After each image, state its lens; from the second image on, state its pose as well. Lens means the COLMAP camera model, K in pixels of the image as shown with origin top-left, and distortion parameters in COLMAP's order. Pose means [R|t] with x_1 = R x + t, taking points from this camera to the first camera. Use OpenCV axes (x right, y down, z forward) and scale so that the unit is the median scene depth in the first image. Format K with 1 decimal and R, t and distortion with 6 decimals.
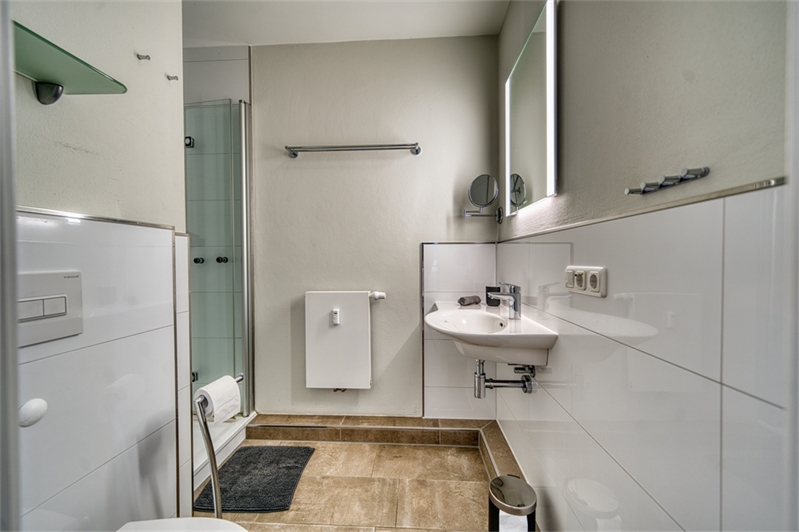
lens RADIAL K [[320.3, 0, 399.5], [0, 320.3, 266.0], [0, 0, 1]] dist [-0.000169, -0.000008]
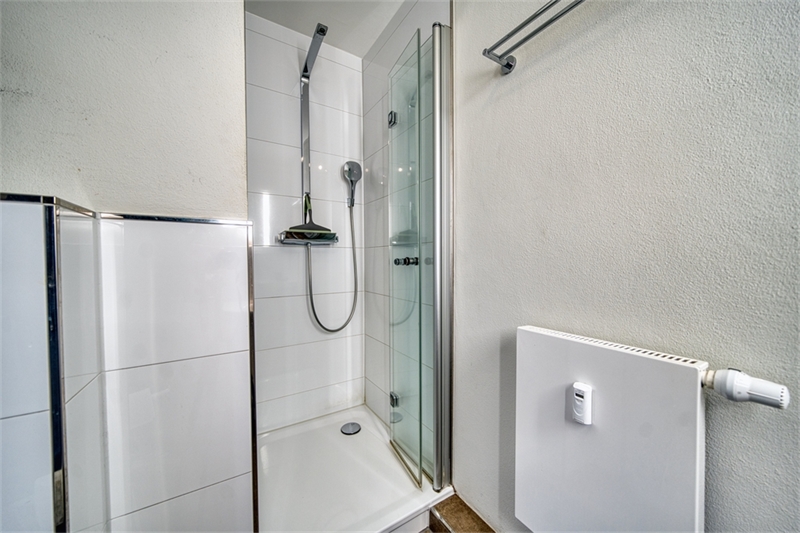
lens RADIAL K [[282.3, 0, 400.0], [0, 282.3, 266.5], [0, 0, 1]] dist [-0.003790, -0.000198]
pose [[0.582960, 0.020411, -0.812244, -0.045903], [-0.006201, 0.999767, 0.020673, -0.020614], [0.812477, -0.007015, 0.582951, 0.600425]]
